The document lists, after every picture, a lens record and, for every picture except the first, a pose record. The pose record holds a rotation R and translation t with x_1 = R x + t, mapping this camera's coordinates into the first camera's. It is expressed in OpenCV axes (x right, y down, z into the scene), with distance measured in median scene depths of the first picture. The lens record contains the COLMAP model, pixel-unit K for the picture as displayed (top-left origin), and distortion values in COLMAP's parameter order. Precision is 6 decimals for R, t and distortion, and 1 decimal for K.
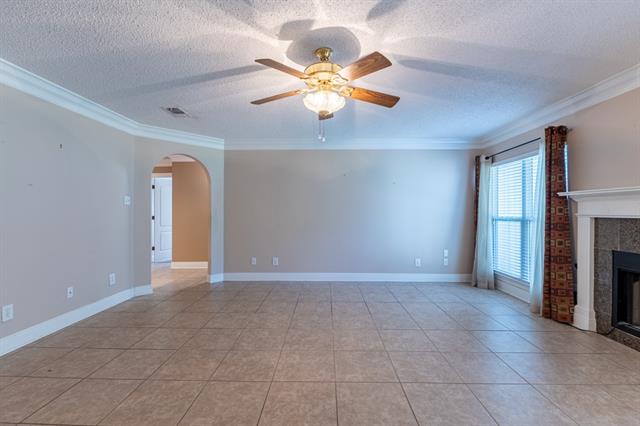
lens RADIAL K [[287.9, 0, 320.0], [0, 287.9, 213.0], [0, 0, 1]] dist [-0.005613, -0.000686]
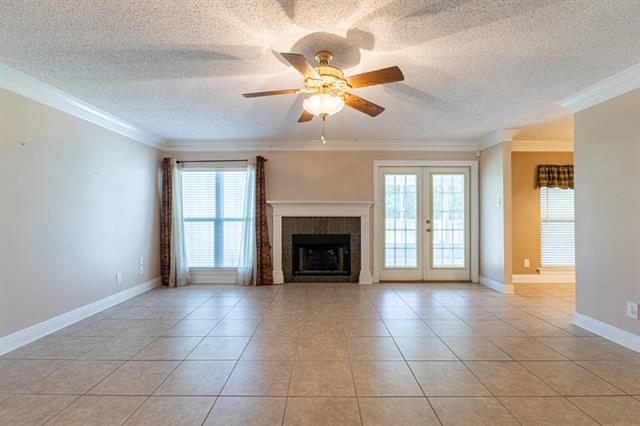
lens RADIAL K [[287.9, 0, 320.0], [0, 287.9, 213.0], [0, 0, 1]] dist [-0.005613, -0.000686]
pose [[-0.012472, -0.000563, 0.999922, -0.691275], [0.005462, 0.999985, 0.000631, -0.004498], [-0.999907, 0.005470, -0.012469, 0.713227]]
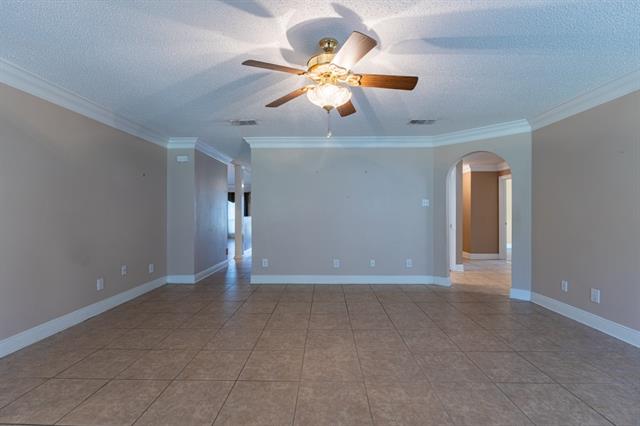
lens RADIAL K [[287.9, 0, 320.0], [0, 287.9, 213.0], [0, 0, 1]] dist [-0.005613, -0.000686]
pose [[-0.004351, 0.003553, -0.999984, 0.667537], [-0.002334, 0.999991, 0.003563, -0.003269], [0.999988, 0.002350, -0.004343, 0.677350]]
